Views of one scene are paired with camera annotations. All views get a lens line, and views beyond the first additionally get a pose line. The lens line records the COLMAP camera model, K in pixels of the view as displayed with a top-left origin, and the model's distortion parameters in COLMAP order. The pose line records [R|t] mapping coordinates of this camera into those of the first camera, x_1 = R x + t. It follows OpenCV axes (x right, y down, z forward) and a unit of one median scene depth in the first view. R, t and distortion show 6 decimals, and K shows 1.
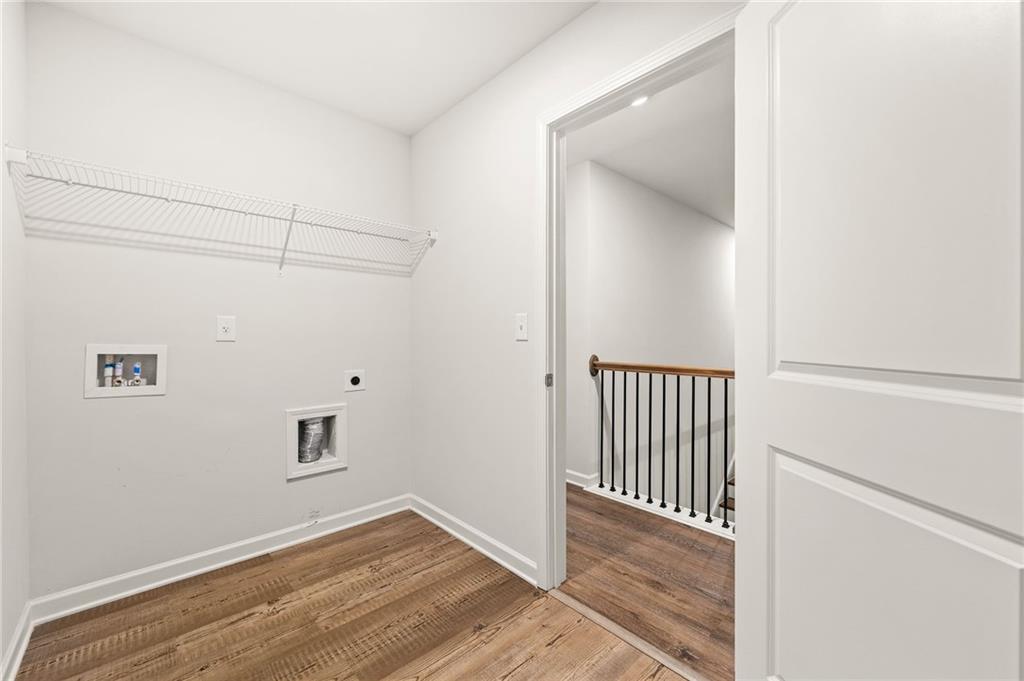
lens RADIAL K [[417.2, 0, 520.6], [0, 417.2, 339.8], [0, 0, 1]] dist [-0.000152, -0.000052]
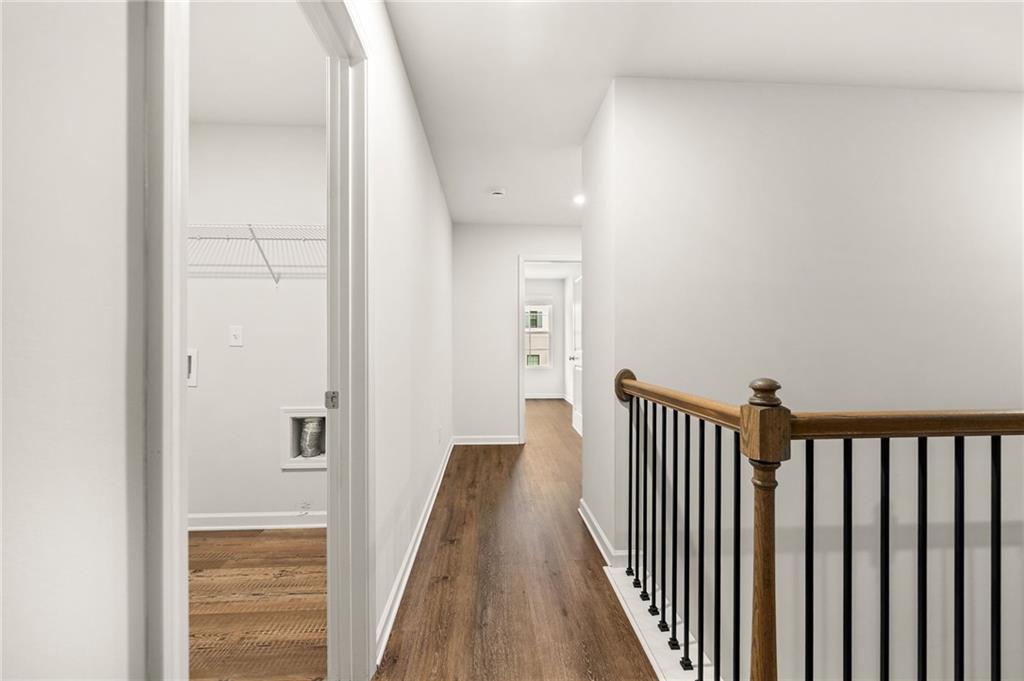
lens RADIAL K [[422.9, 0, 515.1], [0, 422.9, 349.1], [0, 0, 1]] dist [0.004514, 0.000218]
pose [[0.767701, 0.005808, -0.640782, 0.659569], [-0.007351, 0.999973, 0.000256, 0.005298], [0.640766, 0.004514, 0.767723, 0.523225]]
